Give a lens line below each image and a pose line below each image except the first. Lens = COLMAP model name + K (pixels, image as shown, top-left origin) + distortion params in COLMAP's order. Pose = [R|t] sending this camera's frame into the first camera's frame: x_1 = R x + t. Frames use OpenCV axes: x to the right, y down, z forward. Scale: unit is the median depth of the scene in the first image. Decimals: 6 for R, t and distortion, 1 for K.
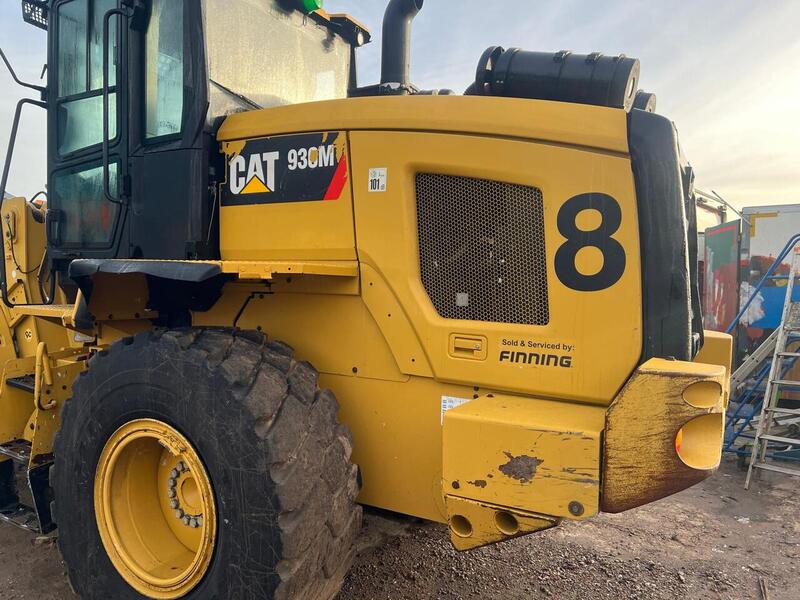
lens RADIAL K [[606.4, 0, 400.0], [0, 606.4, 300.0], [0, 0, 1]] dist [0.062691, -0.085648]
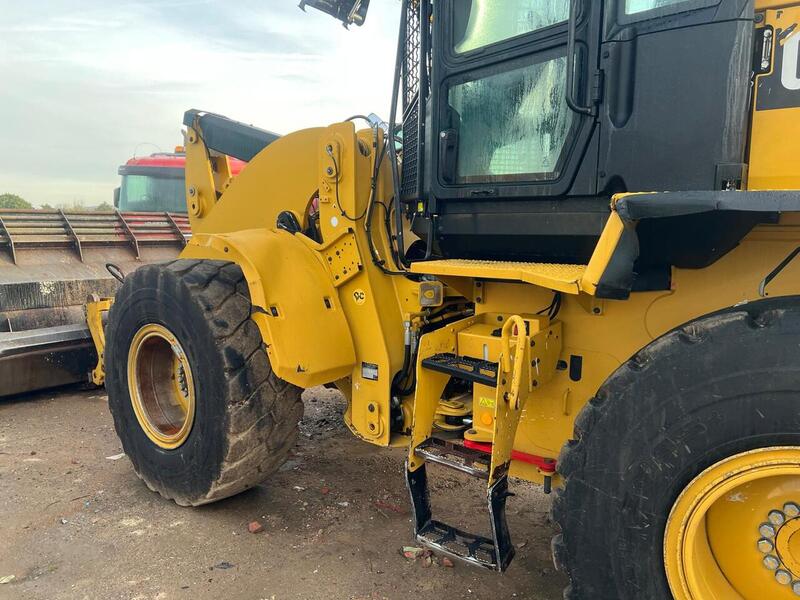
lens RADIAL K [[606.4, 0, 400.0], [0, 606.4, 300.0], [0, 0, 1]] dist [0.062691, -0.085648]
pose [[0.992526, -0.002221, -0.122010, -0.599021], [0.013283, 0.995860, 0.089930, -0.013476], [0.121305, -0.090878, 0.988446, 0.276934]]
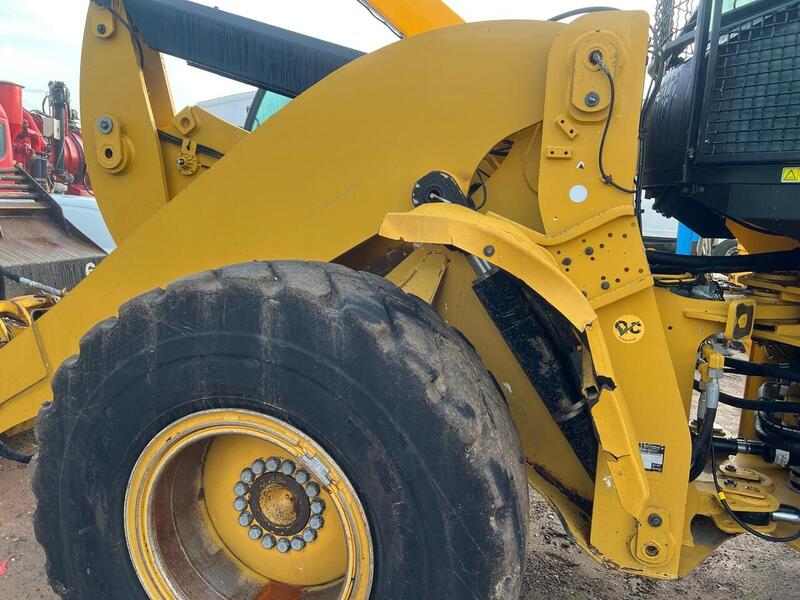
lens RADIAL K [[606.4, 0, 400.0], [0, 606.4, 300.0], [0, 0, 1]] dist [0.062691, -0.085648]
pose [[0.954599, -0.032847, 0.296077, -1.194641], [-0.008017, 0.990710, 0.135757, -0.033594], [-0.297785, -0.131967, 0.945467, 0.817664]]
